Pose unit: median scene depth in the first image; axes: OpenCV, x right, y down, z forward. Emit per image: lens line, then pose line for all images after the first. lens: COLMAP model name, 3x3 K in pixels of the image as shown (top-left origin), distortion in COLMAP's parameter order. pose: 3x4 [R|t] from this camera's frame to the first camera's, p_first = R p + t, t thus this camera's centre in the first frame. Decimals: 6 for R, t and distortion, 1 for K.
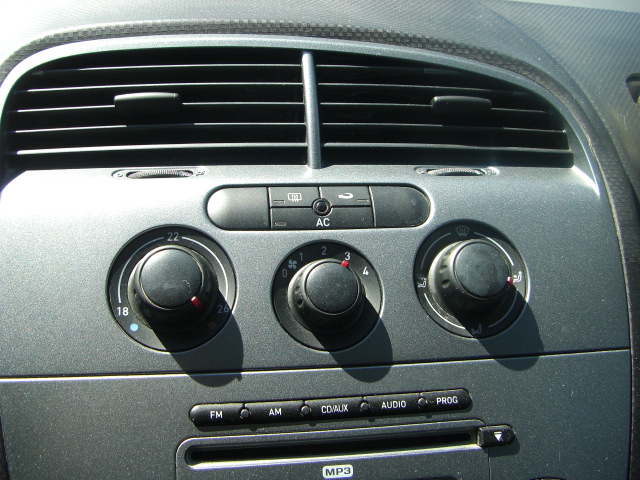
lens RADIAL K [[723.9, 0, 317.9], [0, 723.9, 192.0], [0, 0, 1]] dist [-0.174914, 0.120079]
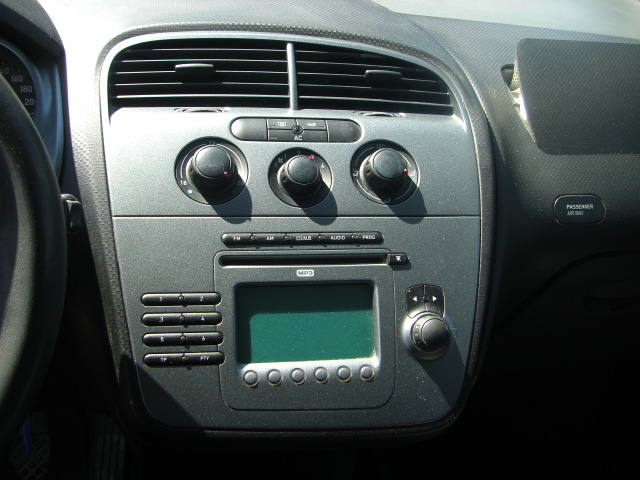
lens RADIAL K [[723.9, 0, 317.9], [0, 723.9, 192.0], [0, 0, 1]] dist [-0.174914, 0.120079]
pose [[0.999453, 0.009446, 0.031700, 0.000497], [-0.008367, 0.999387, -0.033988, 0.223777], [-0.032002, 0.033704, 0.998919, -0.703308]]
